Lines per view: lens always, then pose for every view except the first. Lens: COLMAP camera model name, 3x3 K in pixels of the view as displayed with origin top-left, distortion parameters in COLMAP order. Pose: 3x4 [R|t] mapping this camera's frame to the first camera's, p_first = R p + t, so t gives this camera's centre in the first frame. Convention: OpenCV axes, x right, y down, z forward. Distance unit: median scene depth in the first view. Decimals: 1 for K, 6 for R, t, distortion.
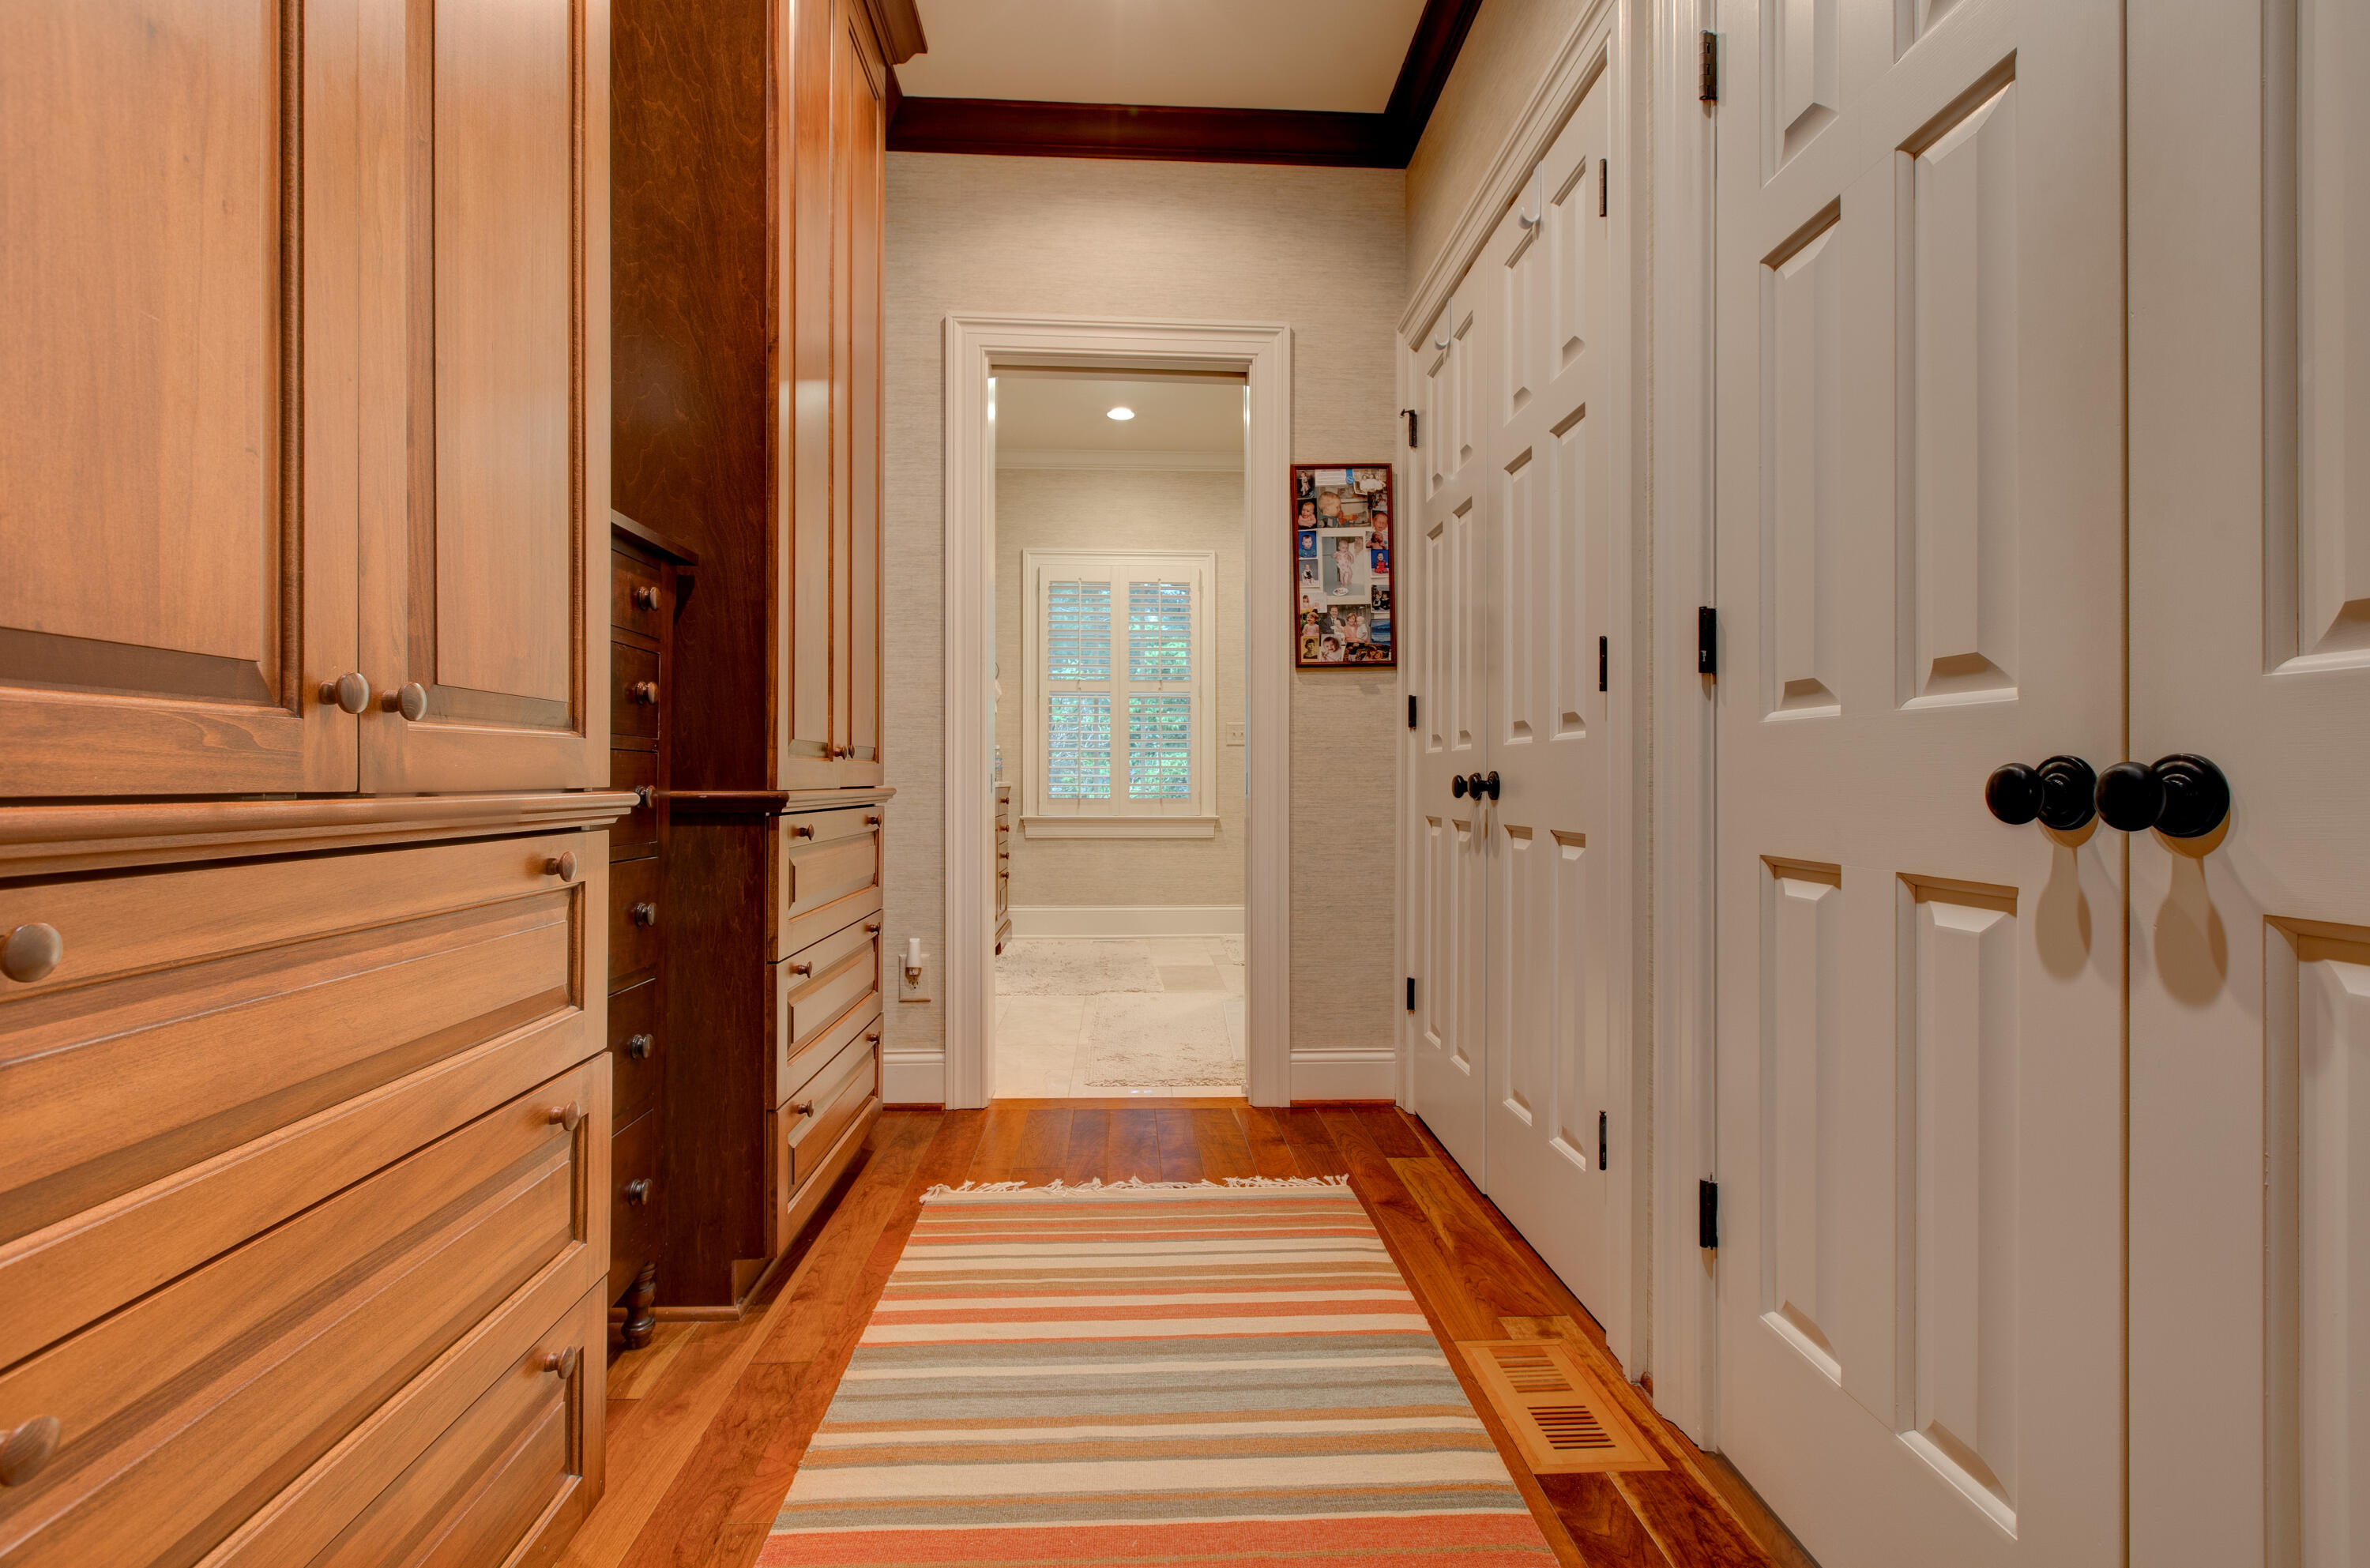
lens RADIAL K [[1079.3, 0, 1184.5], [0, 1079.3, 779.3], [0, 0, 1]] dist [0.000289, 0.000017]
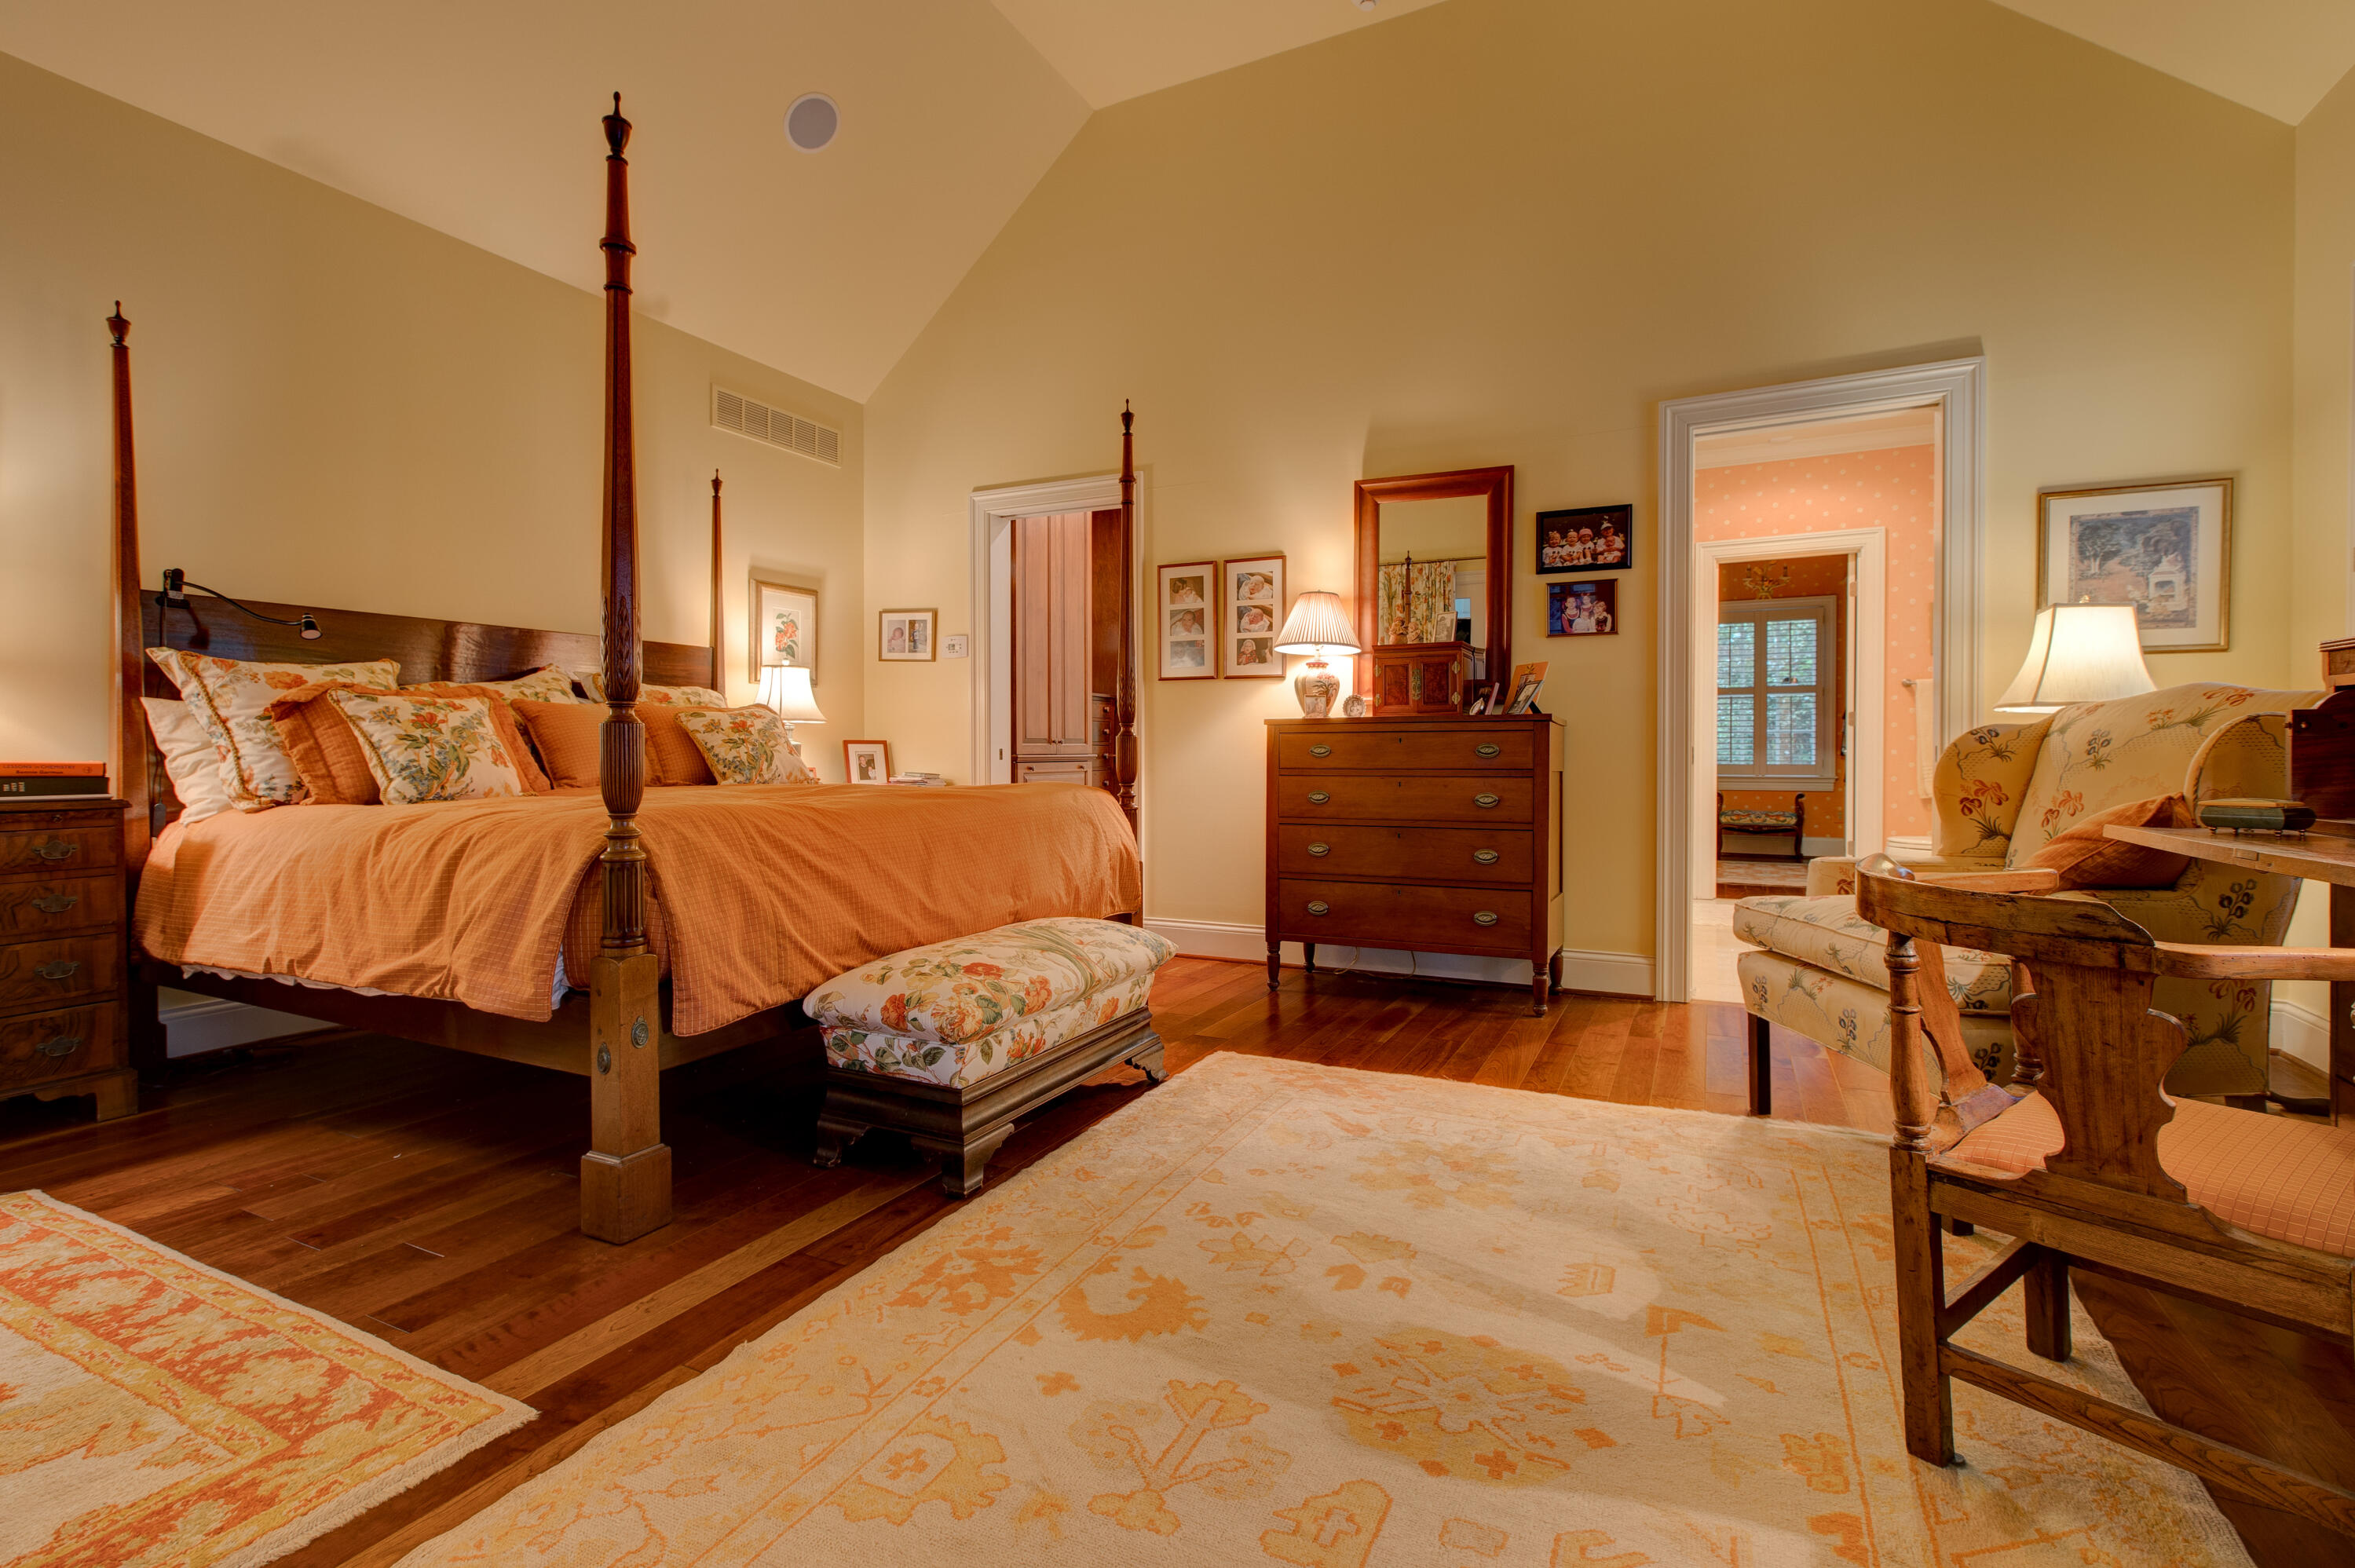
lens RADIAL K [[1072.5, 0, 1177.3], [0, 1072.5, 775.3], [0, 0, 1]] dist [0.000289, 0.000017]
pose [[0.868161, 0.004502, -0.496262, 4.260108], [0.001877, 0.999922, 0.012355, 0.081327], [0.496279, -0.011658, 0.868085, -5.873283]]
